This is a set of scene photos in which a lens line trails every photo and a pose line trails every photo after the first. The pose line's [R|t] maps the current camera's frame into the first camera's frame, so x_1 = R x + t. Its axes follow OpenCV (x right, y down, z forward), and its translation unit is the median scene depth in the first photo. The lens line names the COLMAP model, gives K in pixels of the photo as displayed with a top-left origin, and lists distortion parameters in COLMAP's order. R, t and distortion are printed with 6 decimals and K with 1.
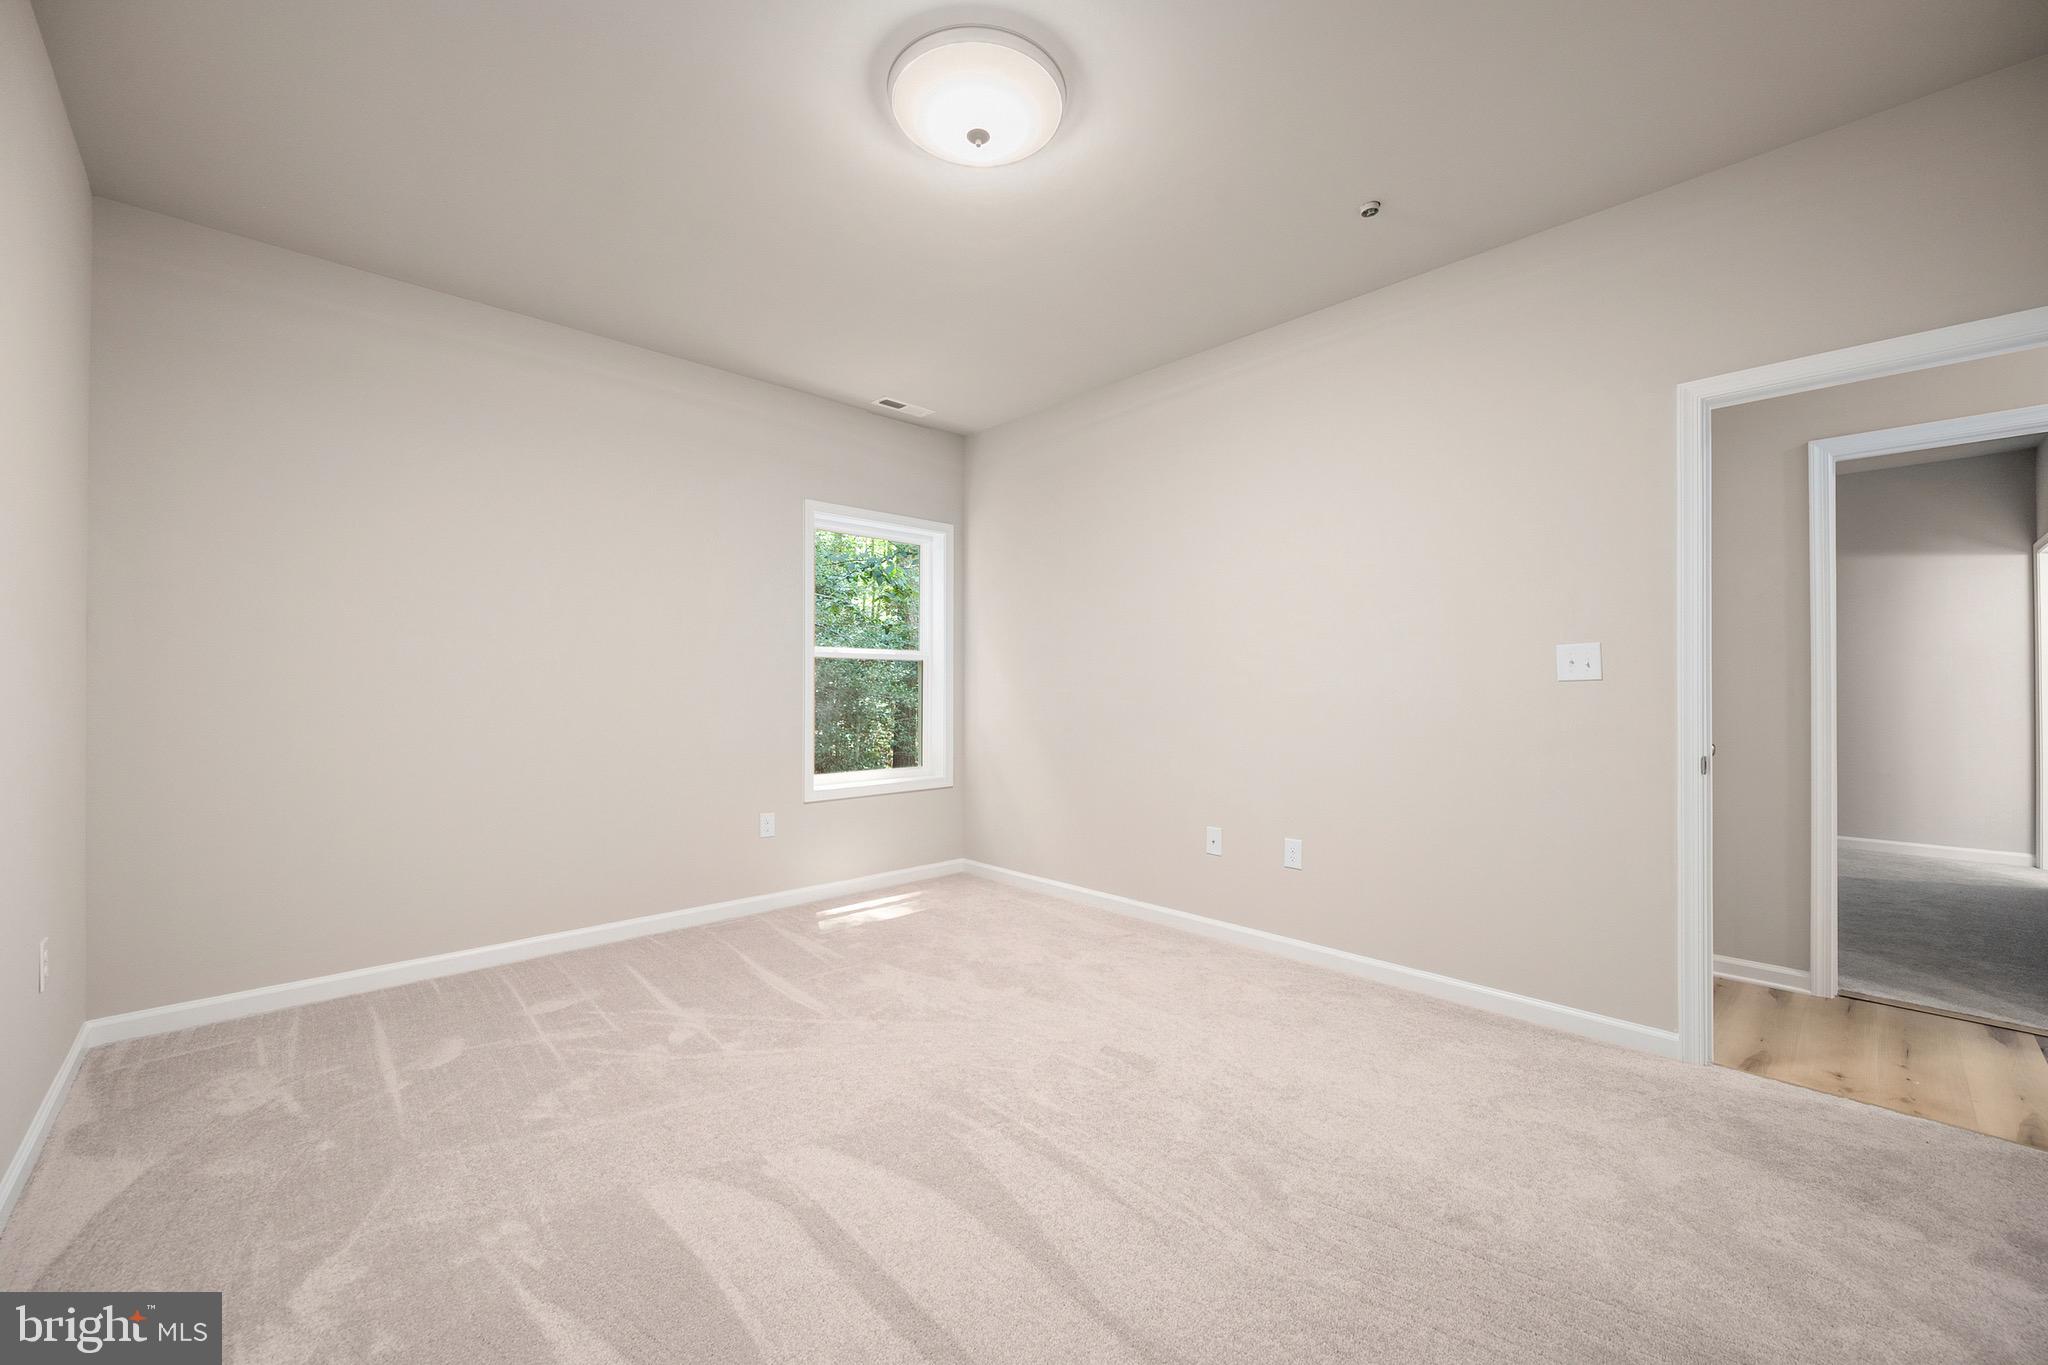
lens RADIAL K [[837.5, 0, 1020.3], [0, 837.5, 682.9], [0, 0, 1]] dist [0.001601, 0.000208]
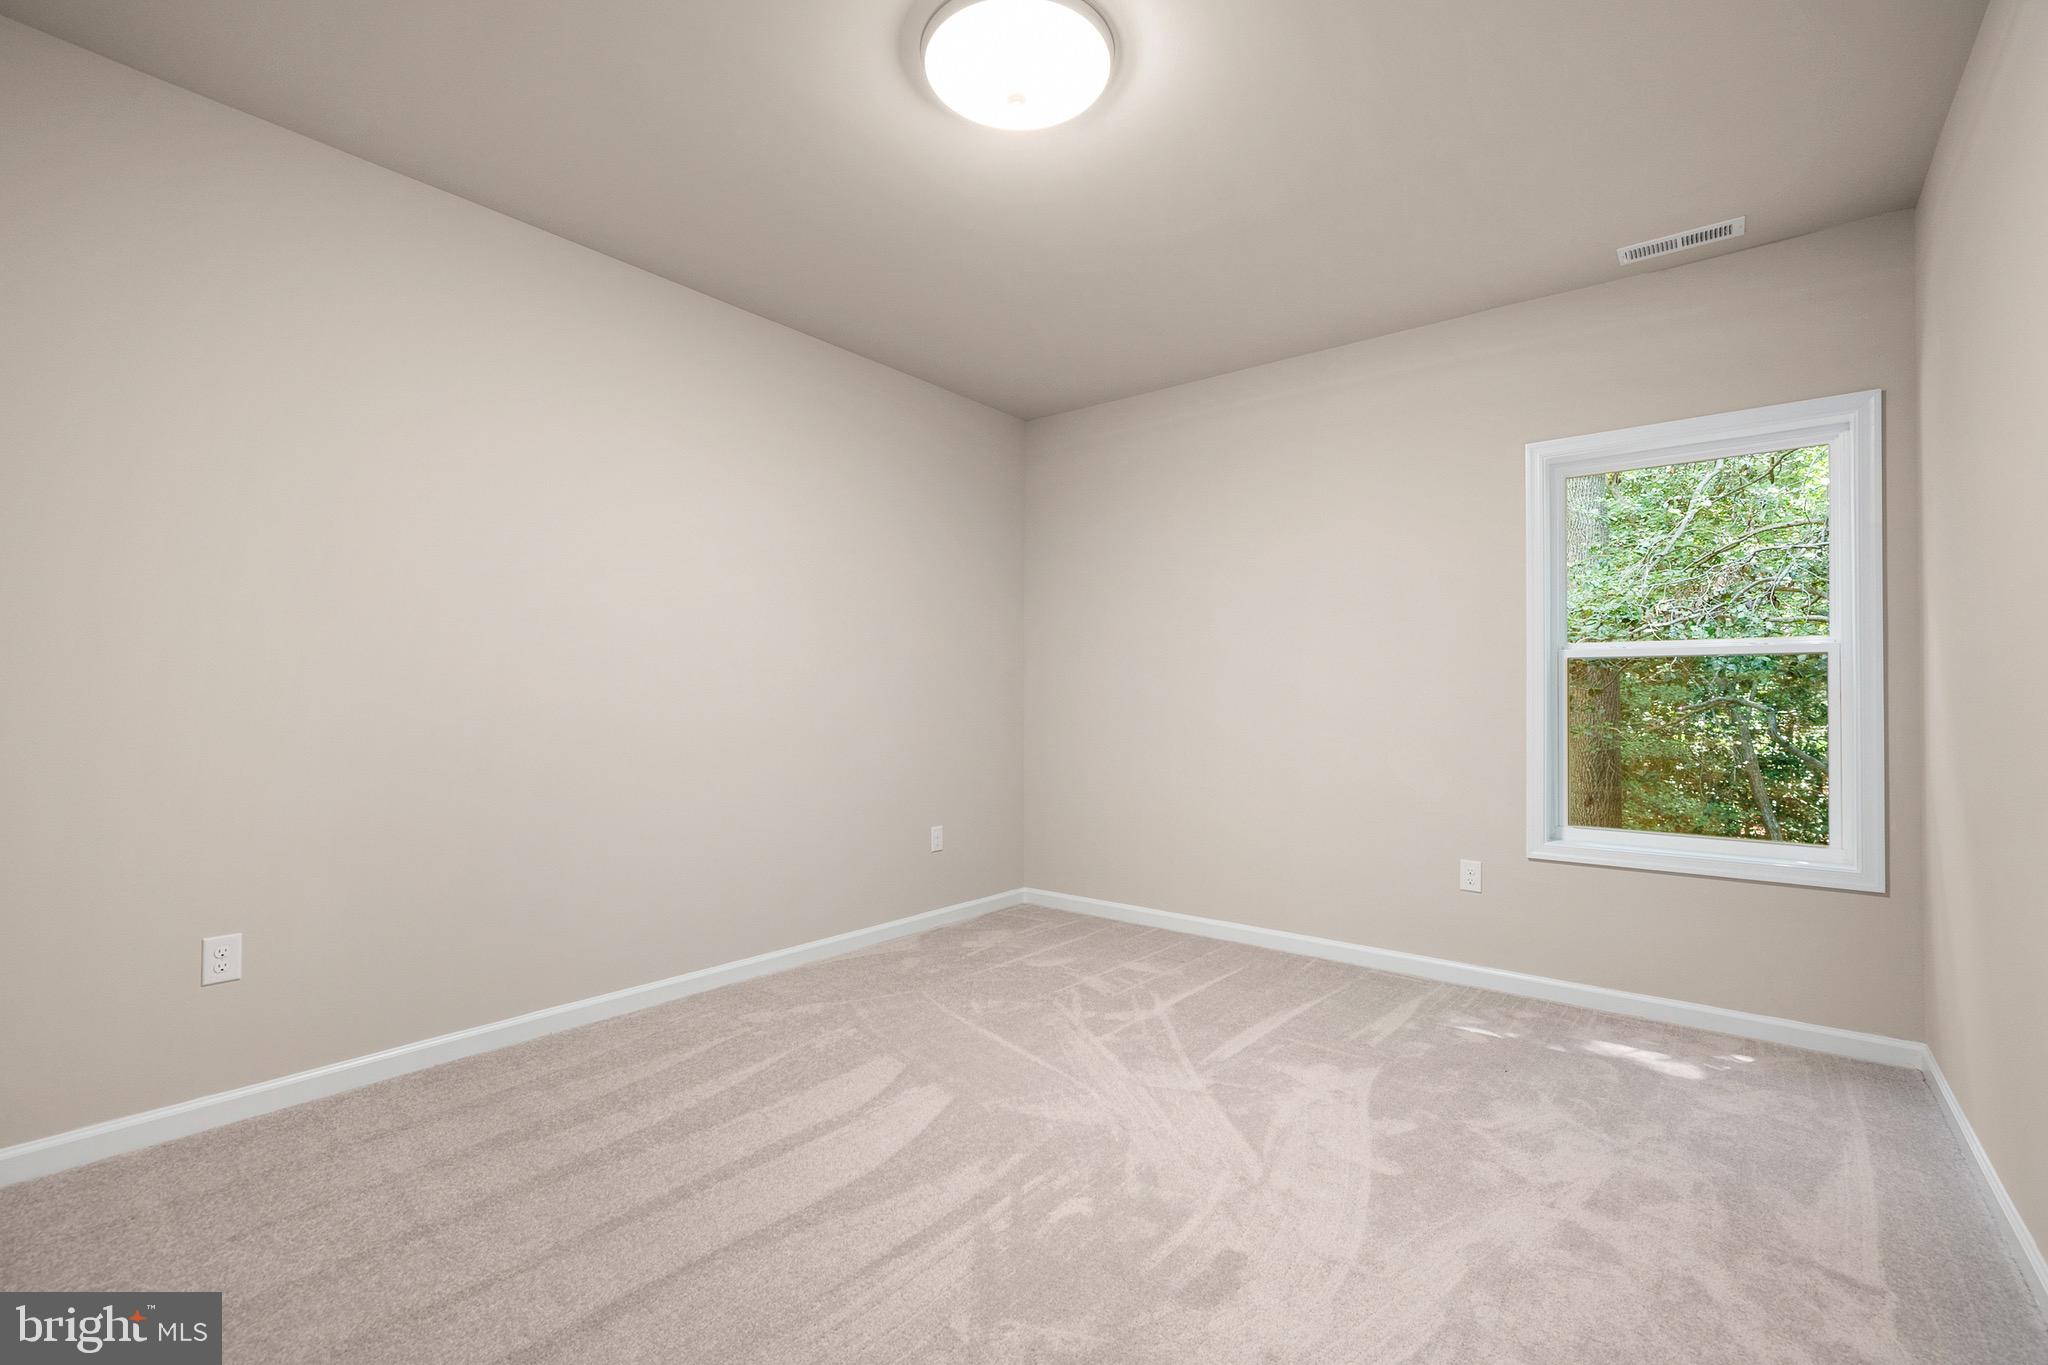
lens RADIAL K [[944.3, 0, 1024.0], [0, 944.3, 682.5], [0, 0, 1]] dist [0.017510, -0.000073]
pose [[0.108426, -0.010898, -0.994045, 0.684591], [0.001828, 0.999940, -0.010763, -0.002713], [0.994103, -0.000650, 0.108439, 0.622043]]
